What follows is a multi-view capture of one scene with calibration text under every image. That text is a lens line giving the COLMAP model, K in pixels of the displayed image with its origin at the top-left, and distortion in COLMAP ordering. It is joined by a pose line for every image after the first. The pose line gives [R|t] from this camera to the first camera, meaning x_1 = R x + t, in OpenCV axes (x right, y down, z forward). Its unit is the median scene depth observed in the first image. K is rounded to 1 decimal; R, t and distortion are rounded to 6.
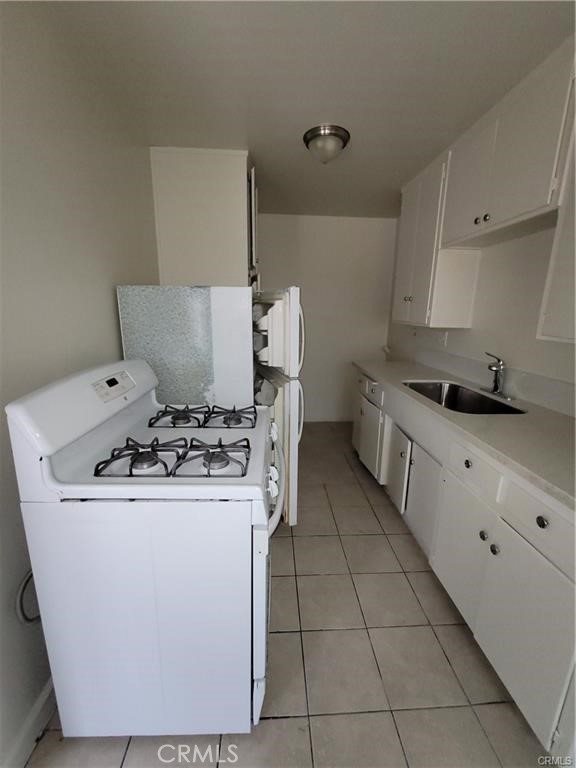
lens RADIAL K [[309.5, 0, 288.0], [0, 309.5, 384.0], [0, 0, 1]] dist [-0.002479, -0.000415]
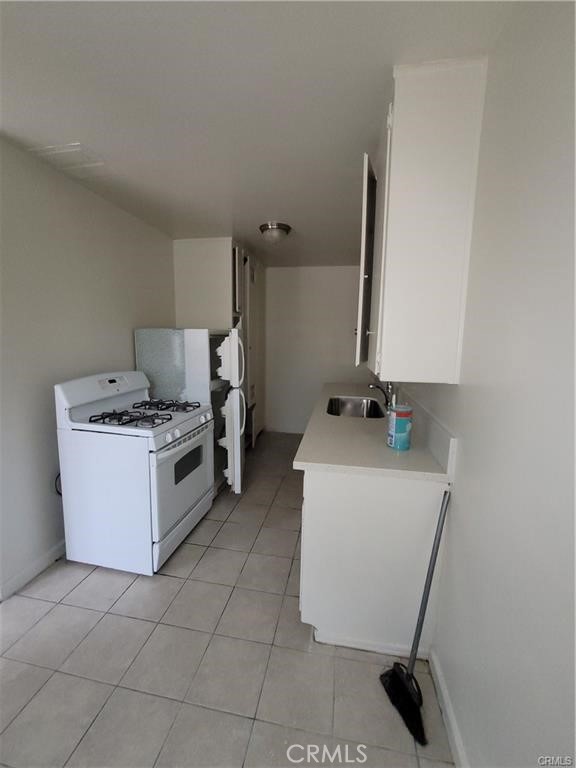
lens RADIAL K [[309.5, 0, 288.0], [0, 309.5, 384.0], [0, 0, 1]] dist [-0.002479, -0.000415]
pose [[0.974285, 0.044373, -0.220909, 0.641588], [-0.061627, 0.995511, -0.071831, 0.057733], [0.216730, 0.083598, 0.972646, -0.436323]]
